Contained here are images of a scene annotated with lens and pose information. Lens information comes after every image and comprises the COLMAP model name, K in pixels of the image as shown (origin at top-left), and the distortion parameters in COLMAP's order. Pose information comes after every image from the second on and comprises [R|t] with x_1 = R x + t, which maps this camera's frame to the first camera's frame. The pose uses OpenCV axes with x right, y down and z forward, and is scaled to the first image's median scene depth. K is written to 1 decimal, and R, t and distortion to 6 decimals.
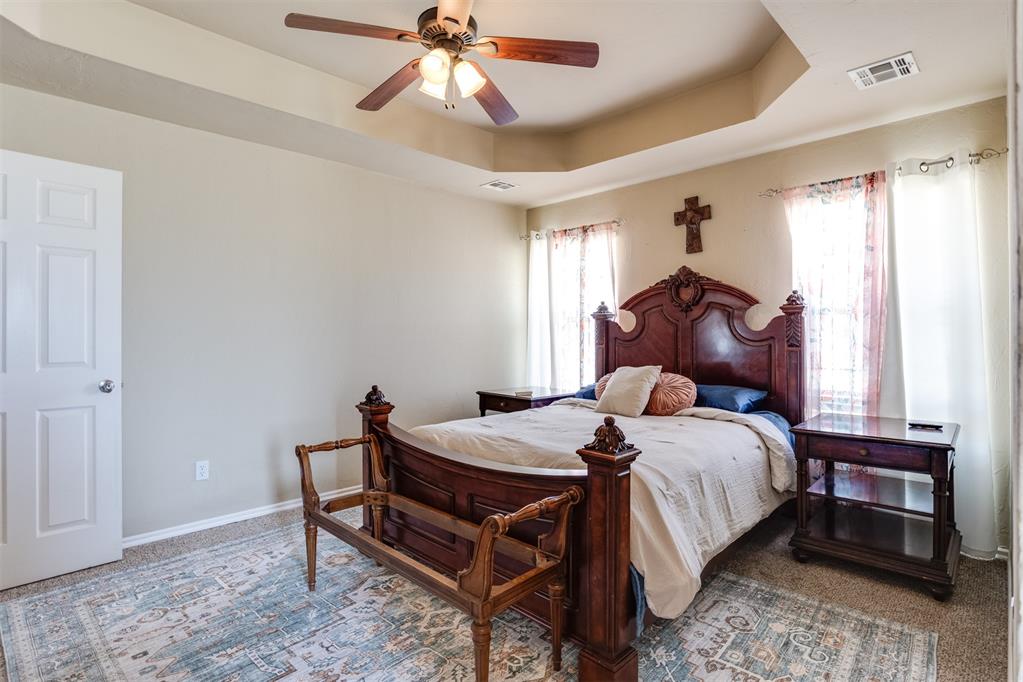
lens RADIAL K [[505.3, 0, 517.1], [0, 505.3, 335.1], [0, 0, 1]] dist [-0.032060, 0.003188]
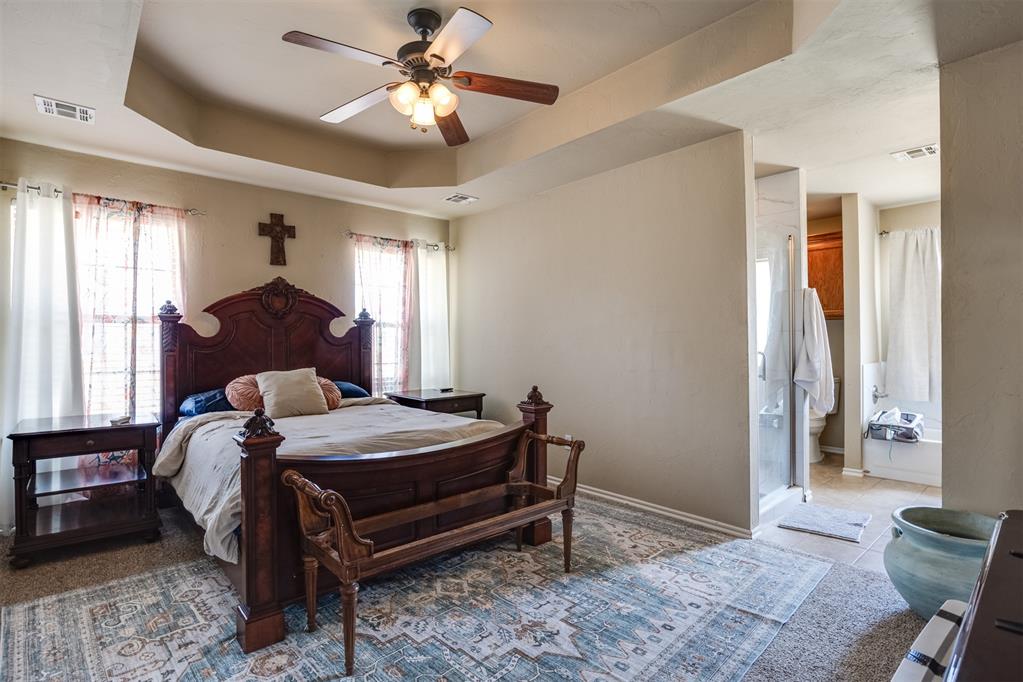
lens RADIAL K [[505.3, 0, 514.4], [0, 505.3, 340.6], [0, 0, 1]] dist [-0.032060, 0.003188]
pose [[0.052142, 0.001711, 0.998638, -0.912509], [-0.001539, 0.999997, -0.001633, 0.000810], [-0.998639, -0.001452, 0.052144, 0.557904]]
